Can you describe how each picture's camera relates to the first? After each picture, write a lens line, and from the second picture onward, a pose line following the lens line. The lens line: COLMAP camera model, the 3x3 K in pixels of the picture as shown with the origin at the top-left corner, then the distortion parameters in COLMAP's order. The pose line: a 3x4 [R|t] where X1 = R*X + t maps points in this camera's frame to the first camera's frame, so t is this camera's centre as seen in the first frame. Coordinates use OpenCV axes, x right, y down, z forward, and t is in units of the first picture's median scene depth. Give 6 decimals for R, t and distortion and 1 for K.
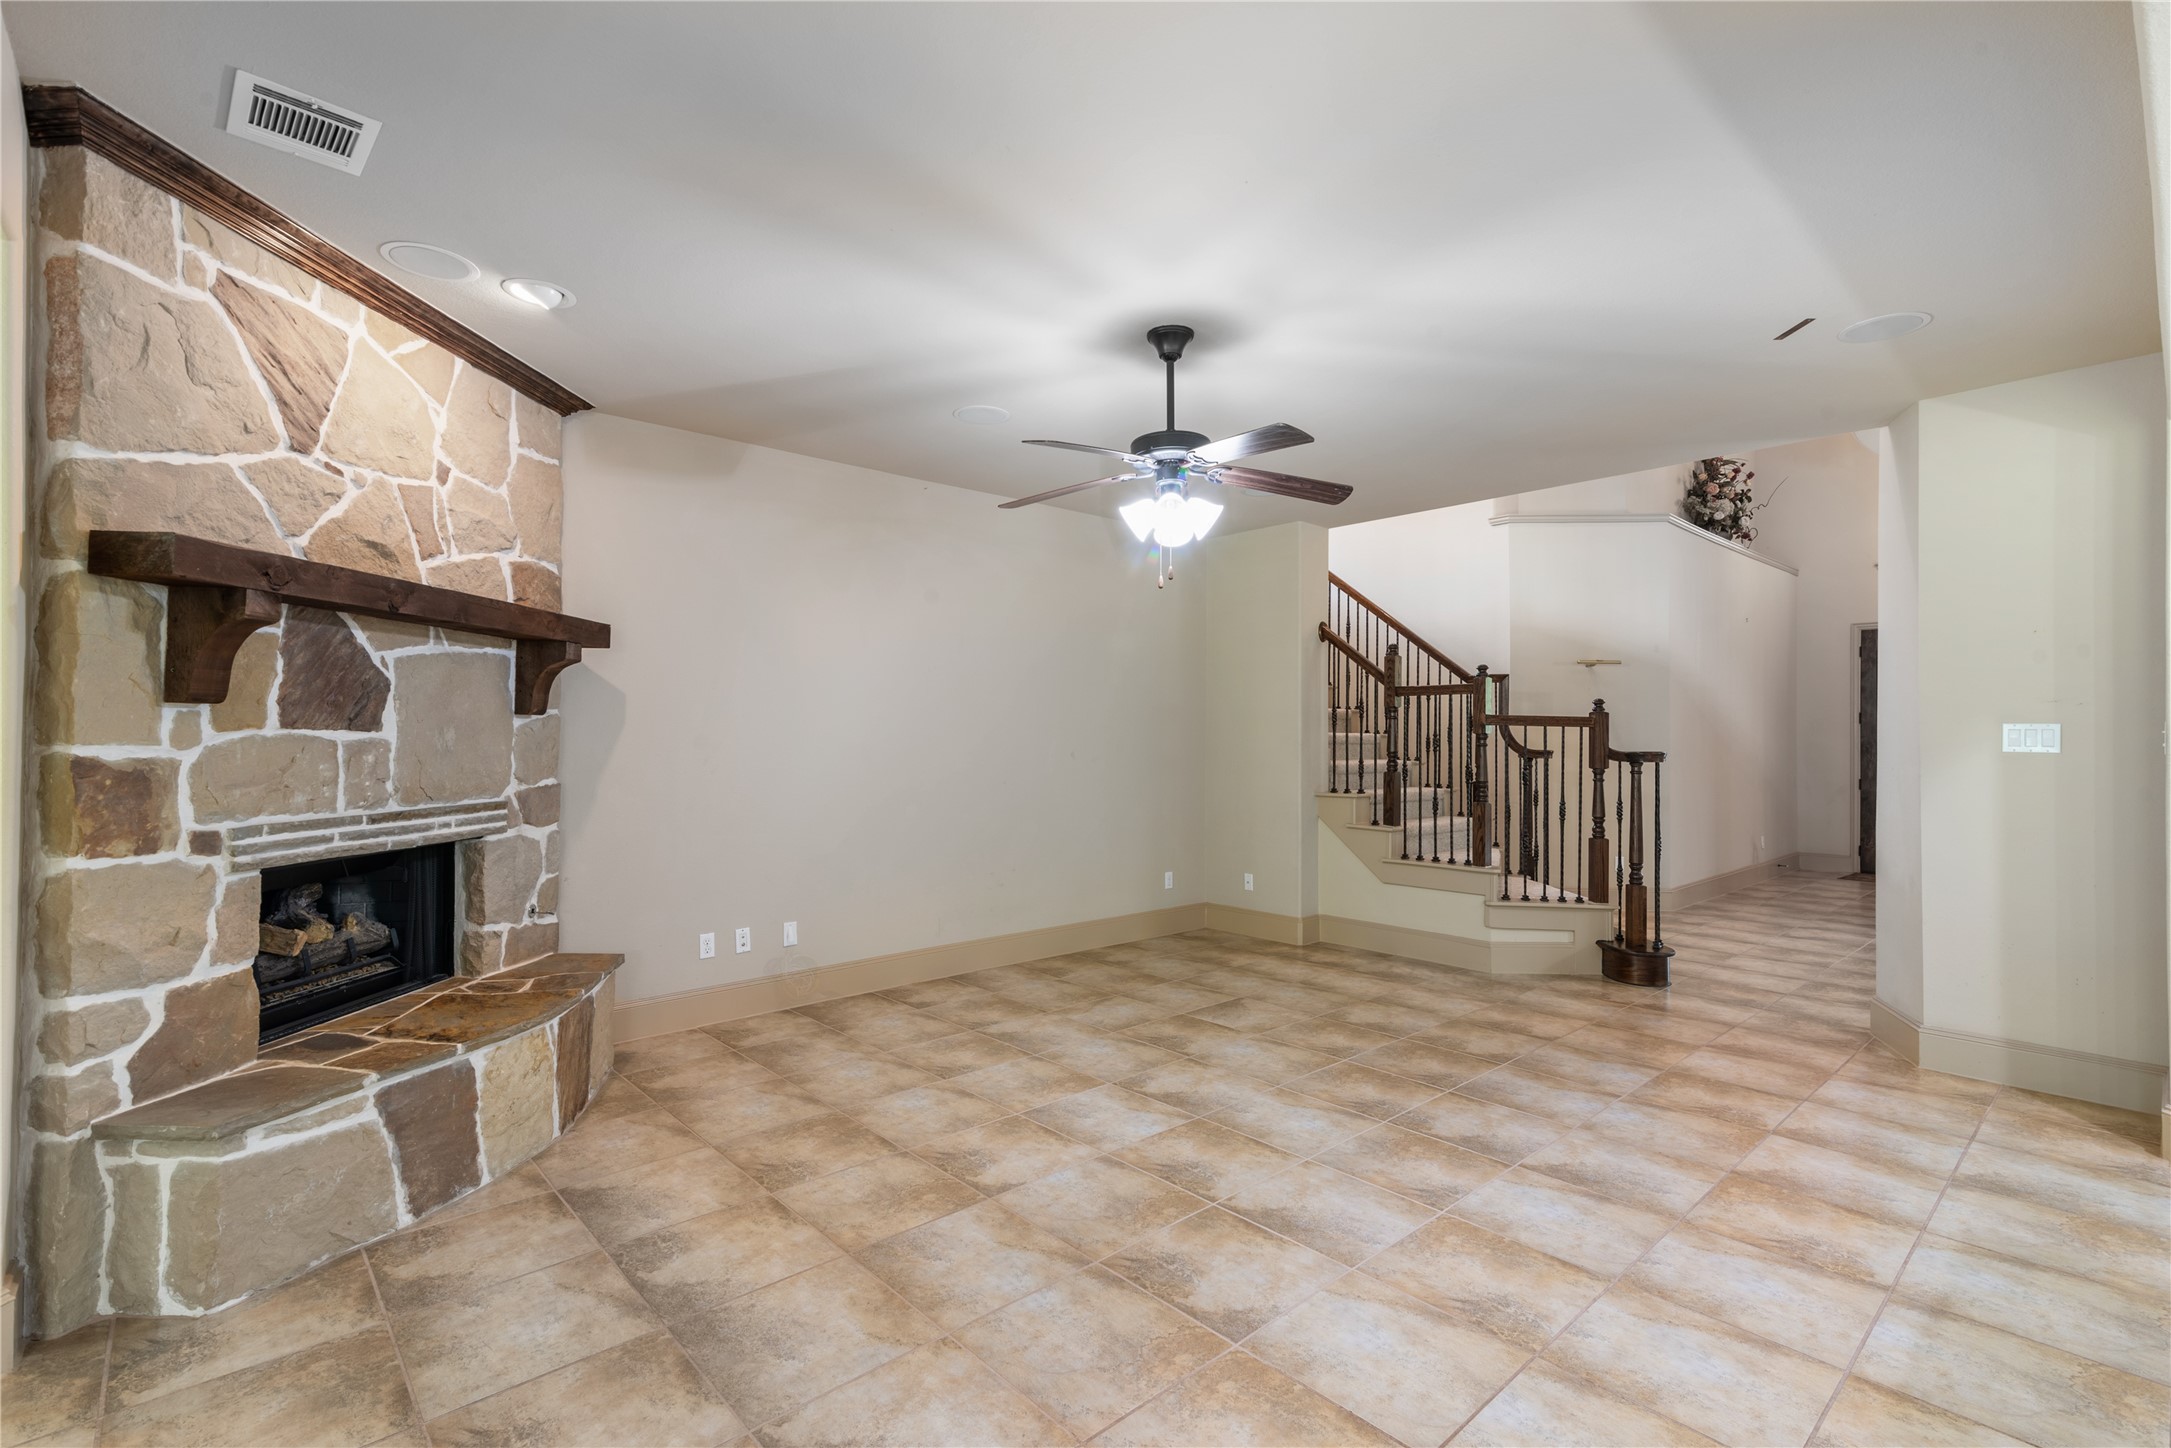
lens RADIAL K [[984.1, 0, 1102.1], [0, 984.1, 729.7], [0, 0, 1]] dist [0.011300, -0.000171]
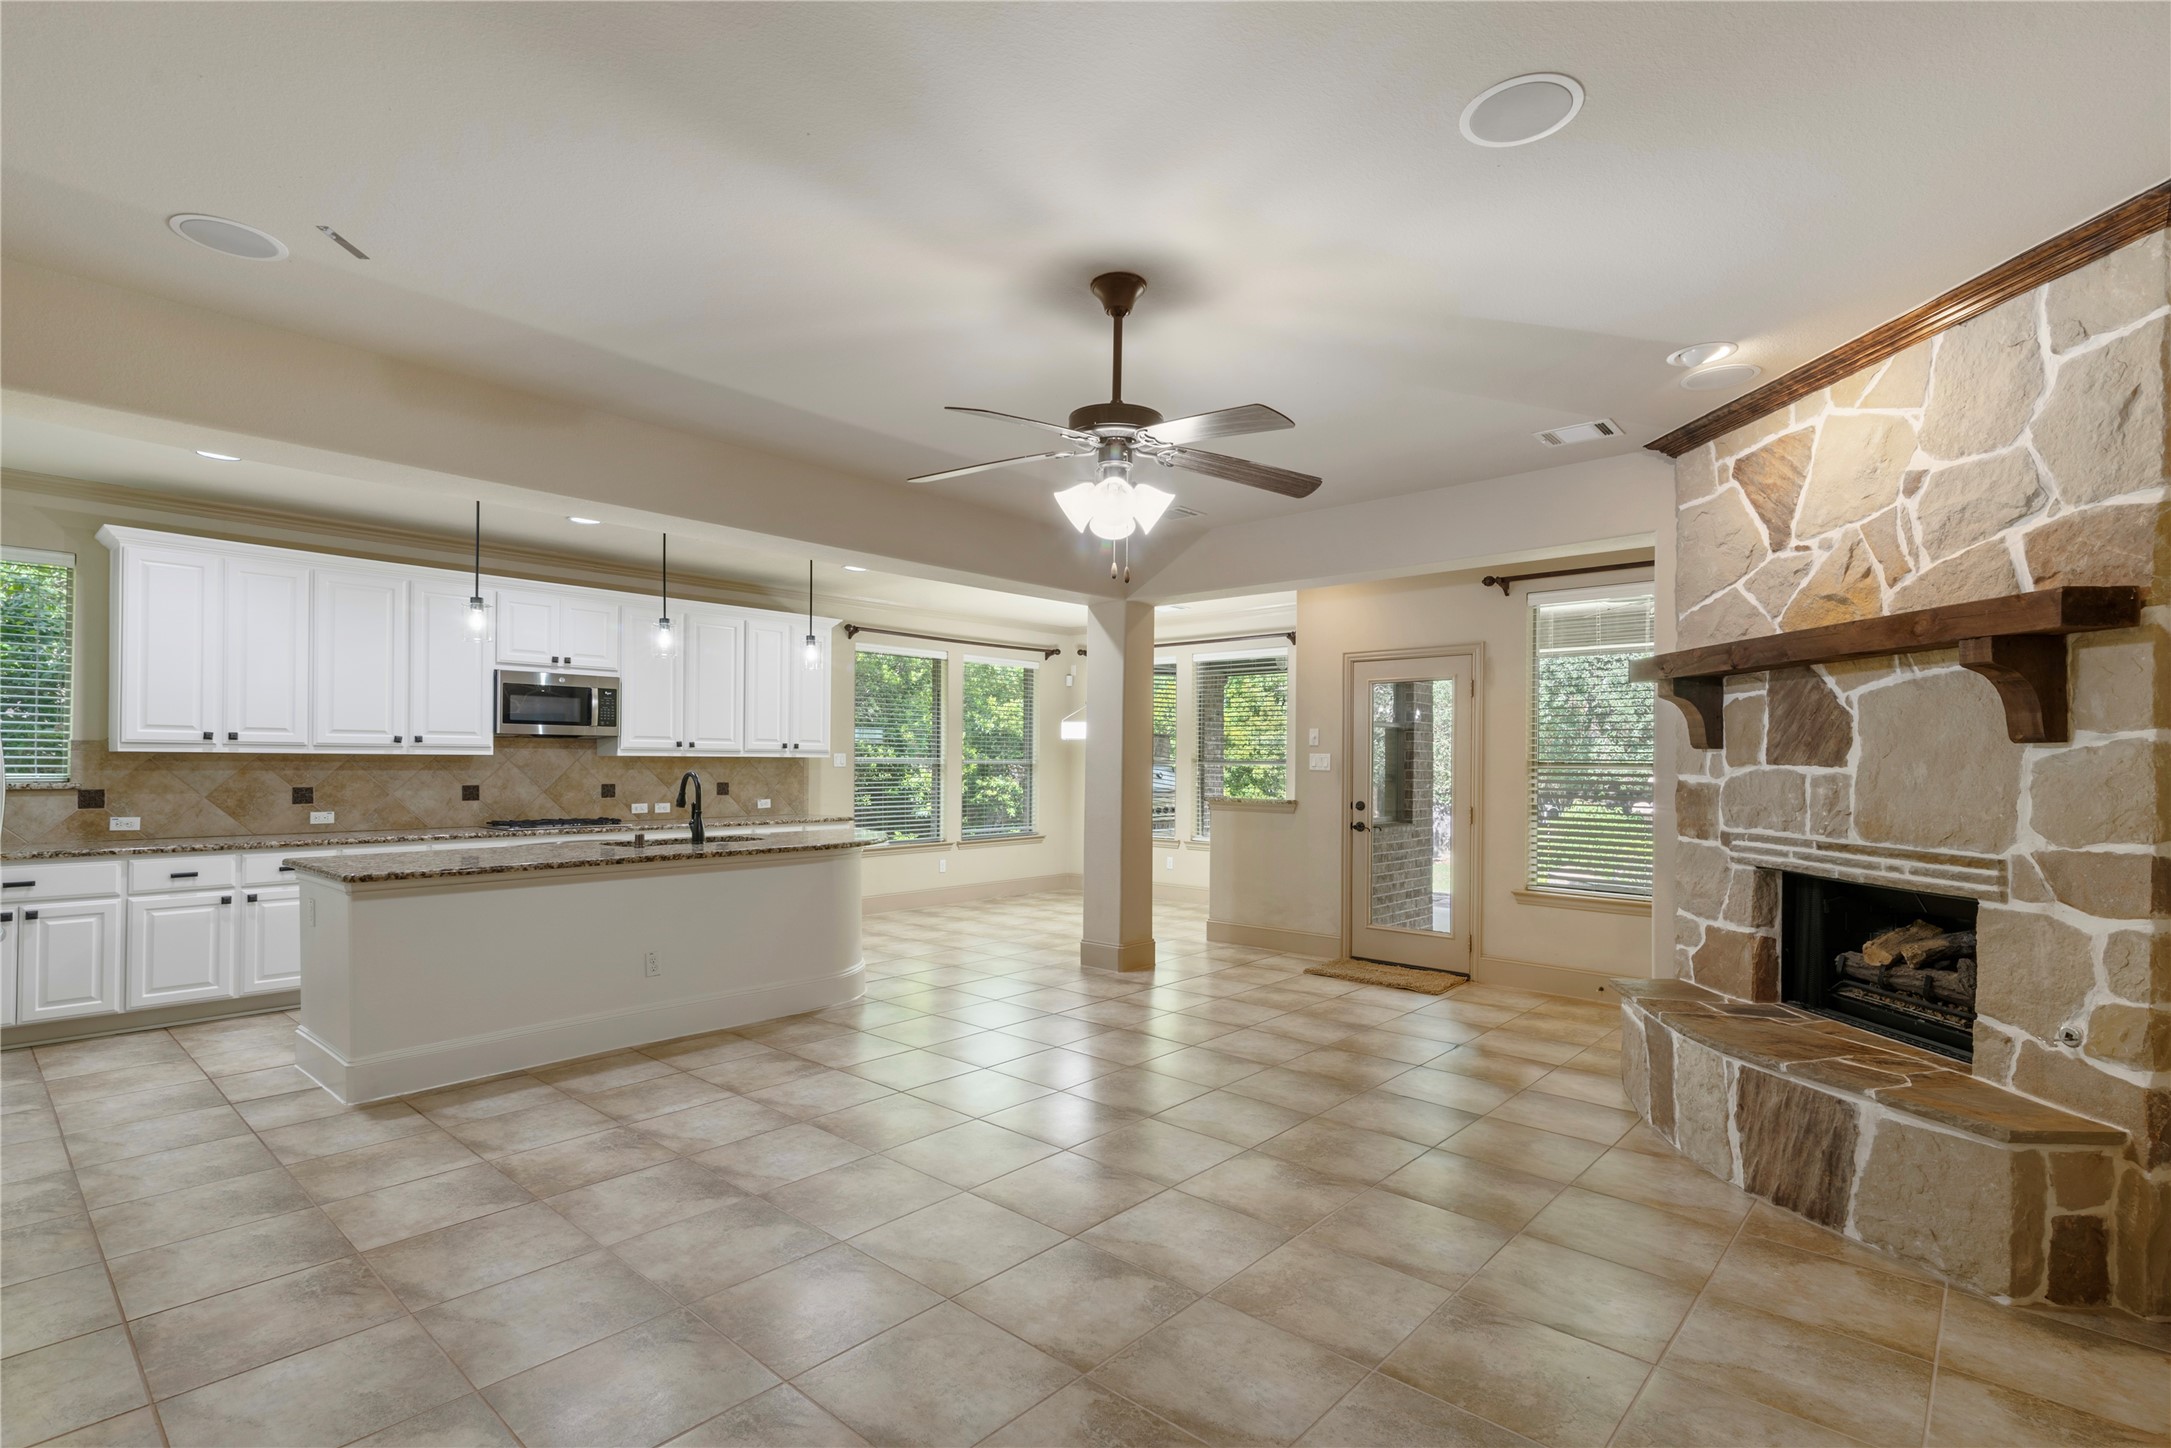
lens RADIAL K [[1001.0, 0, 1094.5], [0, 1001.0, 760.8], [0, 0, 1]] dist [0.002922, 0.000021]
pose [[-0.995360, -0.011231, -0.095568, 0.182232], [-0.010582, 0.999917, -0.007296, 0.011724], [0.095642, -0.006251, -0.995396, 2.029121]]
